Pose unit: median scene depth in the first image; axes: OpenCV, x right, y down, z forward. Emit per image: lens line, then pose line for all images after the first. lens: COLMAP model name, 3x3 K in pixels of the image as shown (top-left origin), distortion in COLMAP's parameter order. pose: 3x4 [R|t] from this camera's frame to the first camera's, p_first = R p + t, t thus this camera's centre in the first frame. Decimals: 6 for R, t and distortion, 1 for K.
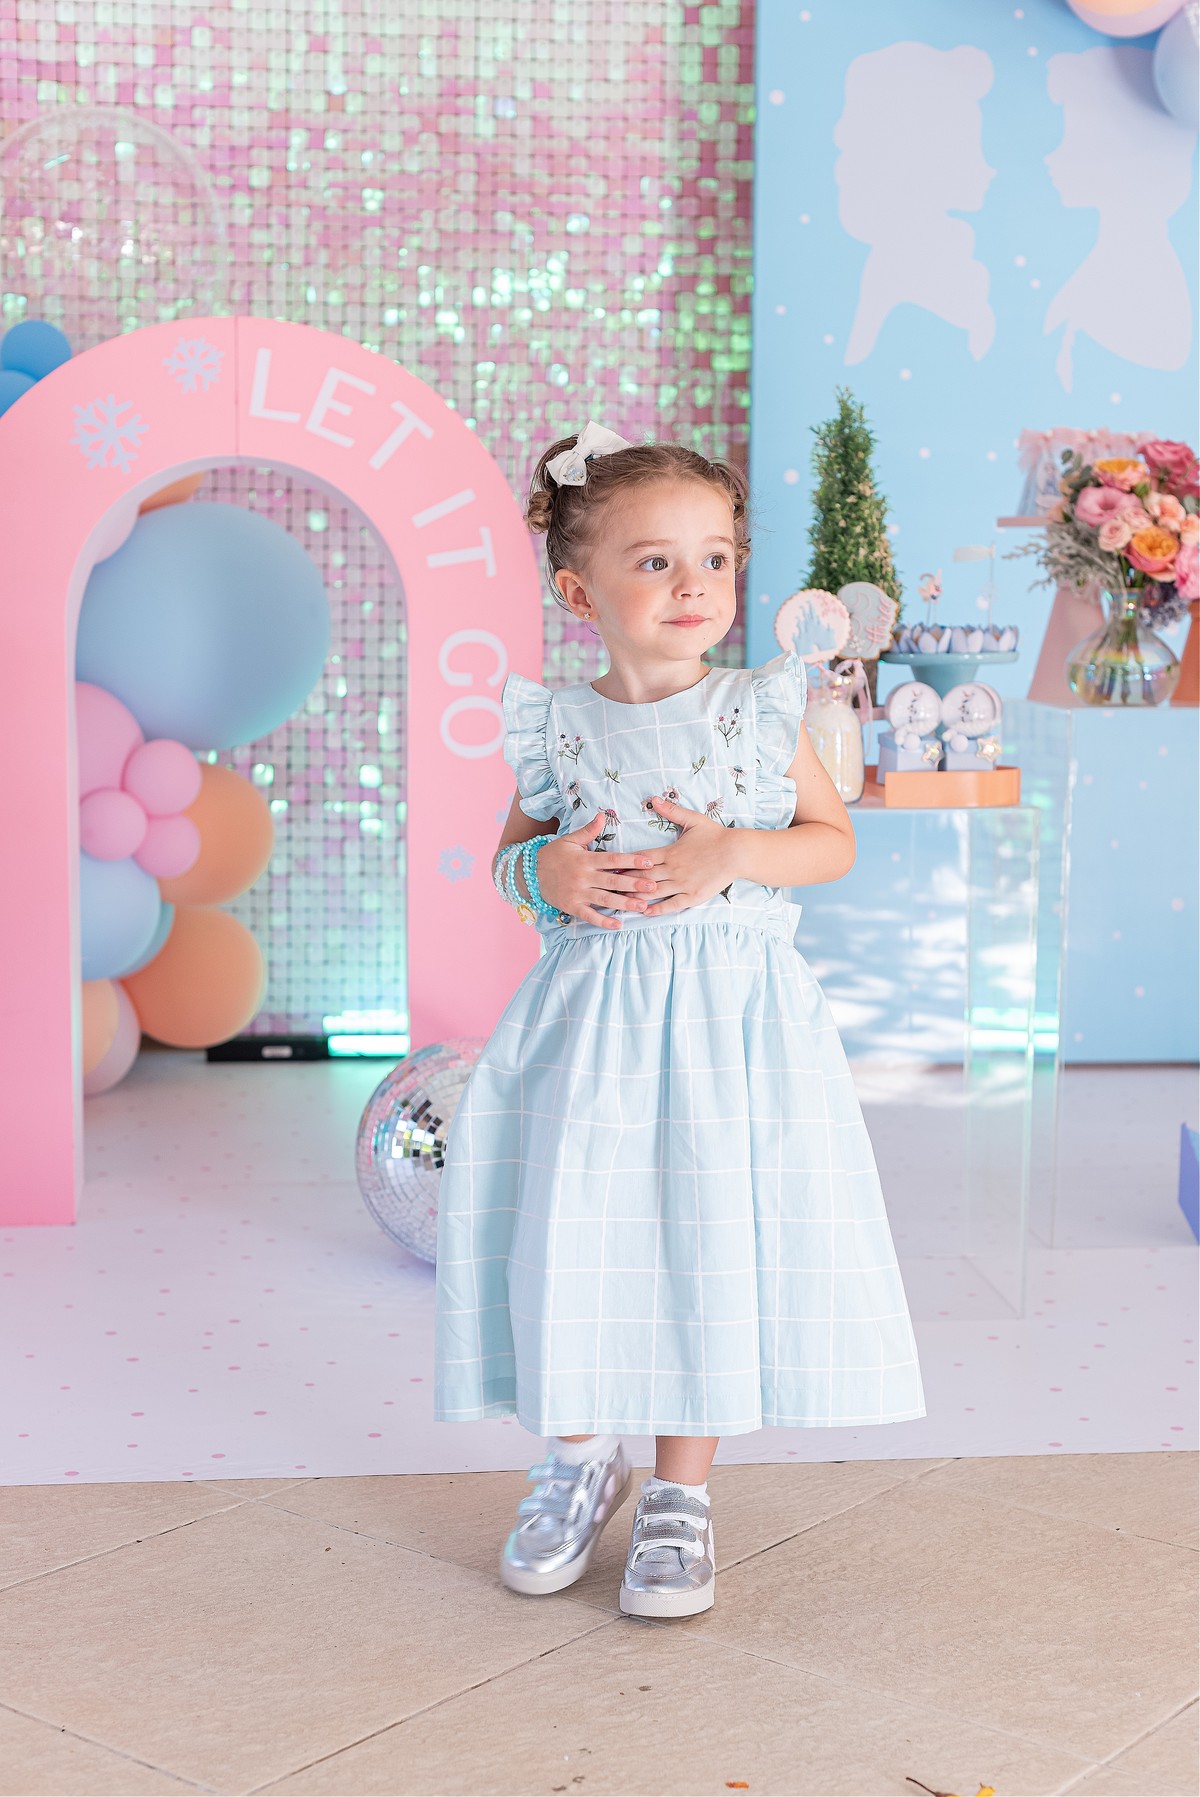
lens RADIAL K [[2545.8, 0, 576.8], [0, 2545.8, 938.2], [0, 0, 1]] dist [-0.010827, -0.033013]
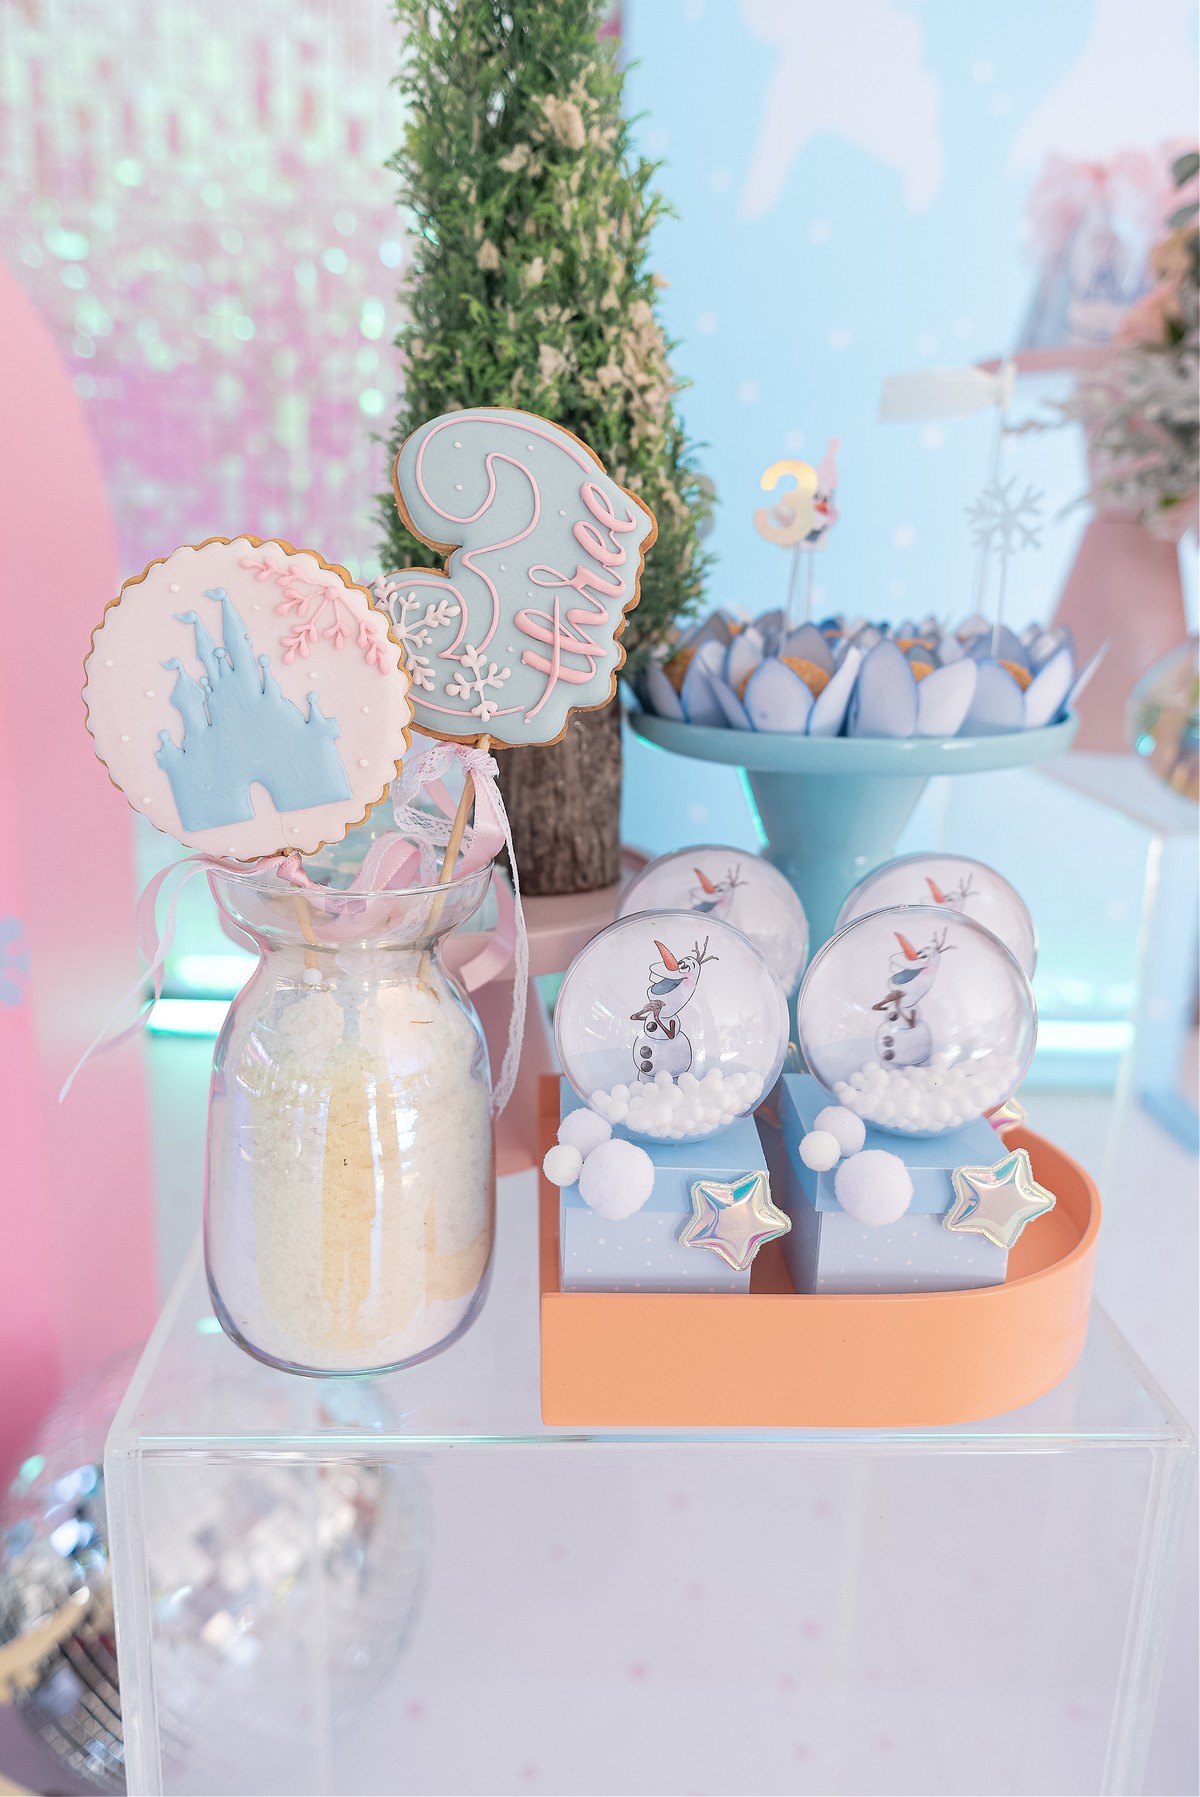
lens RADIAL K [[1221.1, 0, 600.6], [0, 1221.1, 830.0], [0, 0, 1]] dist [-0.002599, -0.000825]
pose [[0.997979, 0.036274, -0.052165, 0.124224], [-0.029833, 0.992405, 0.119343, -0.115546], [0.056098, -0.117546, 0.991482, 0.850099]]
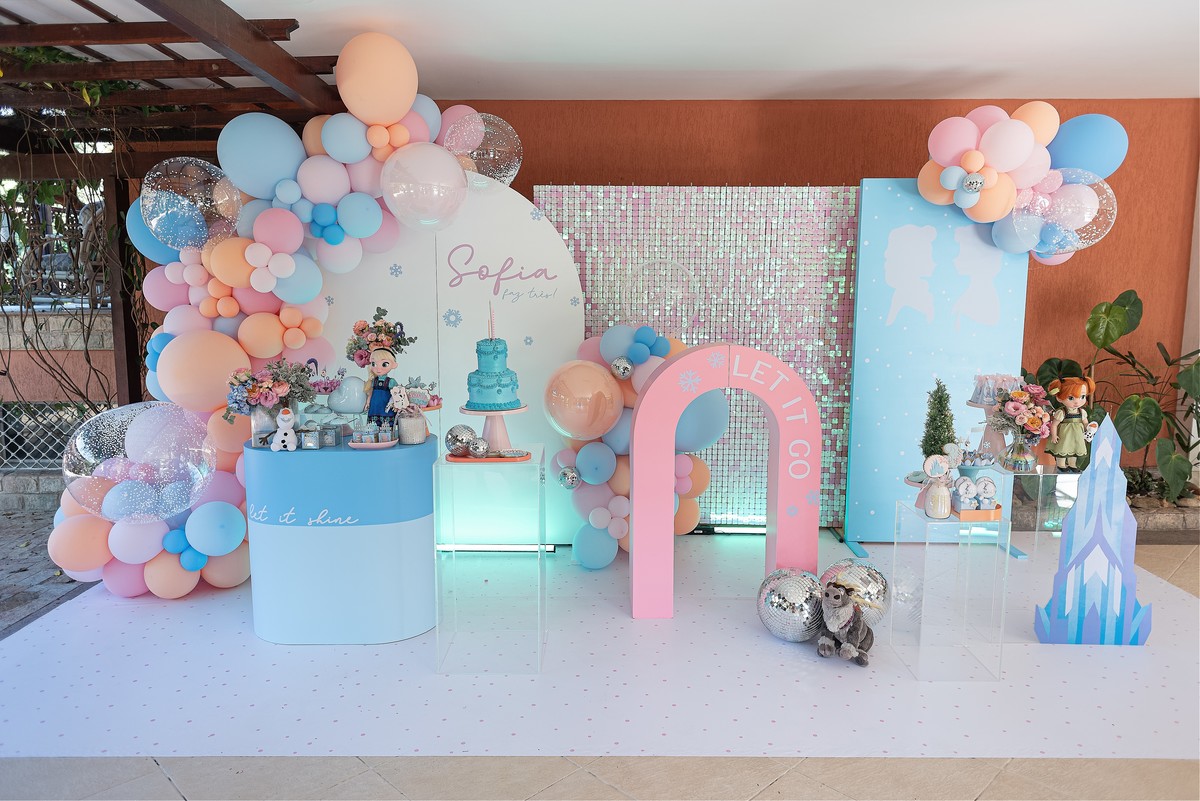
lens RADIAL K [[760.5, 0, 600.0], [0, 760.5, 400.5], [0, 0, 1]] dist [0.003916, 0.000181]
pose [[0.993820, 0.006871, -0.110793, -0.204704], [-0.006535, 0.999973, 0.003402, -0.189859], [0.110814, -0.002657, 0.993838, 0.020920]]
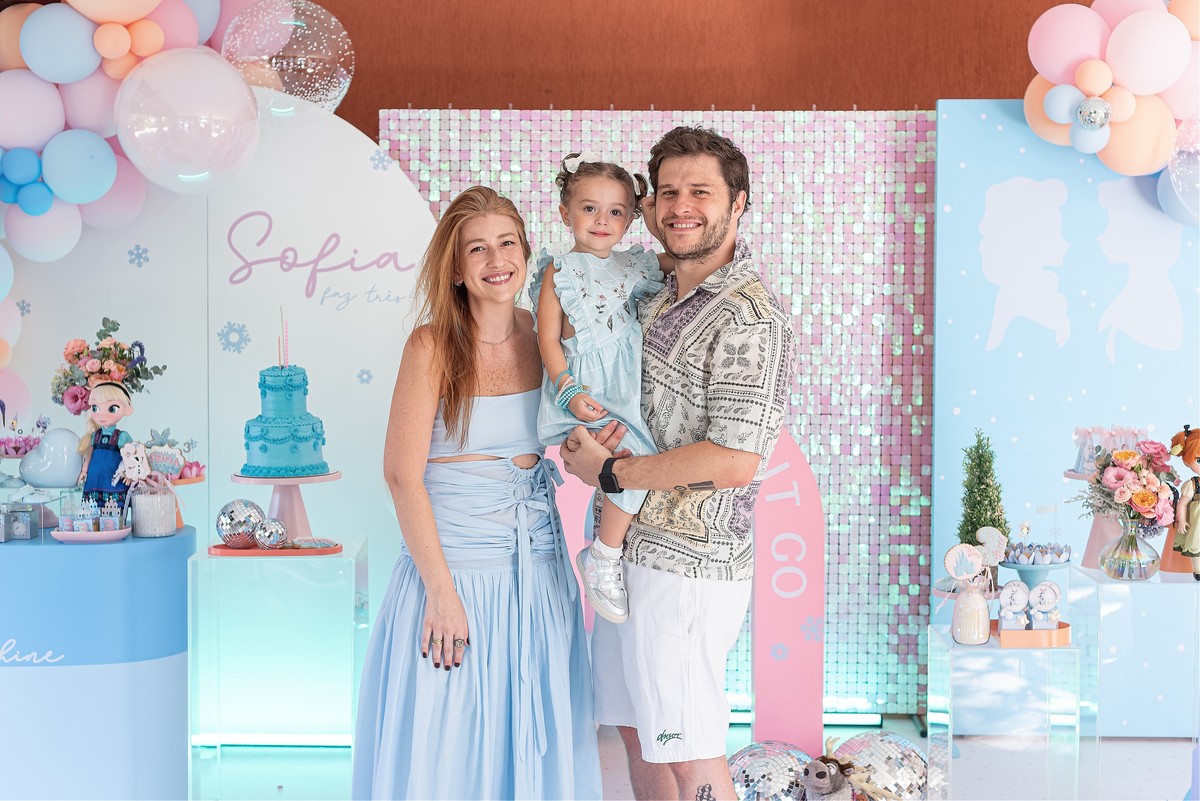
lens RADIAL K [[1753.2, 0, 600.0], [0, 1753.2, 400.5], [0, 0, 1]] dist [-0.010639, -0.038342]
pose [[0.992127, -0.001751, -0.125223, -0.017452], [-0.007859, 0.997061, -0.076213, -0.130928], [0.124989, 0.076597, 0.989197, -0.393798]]
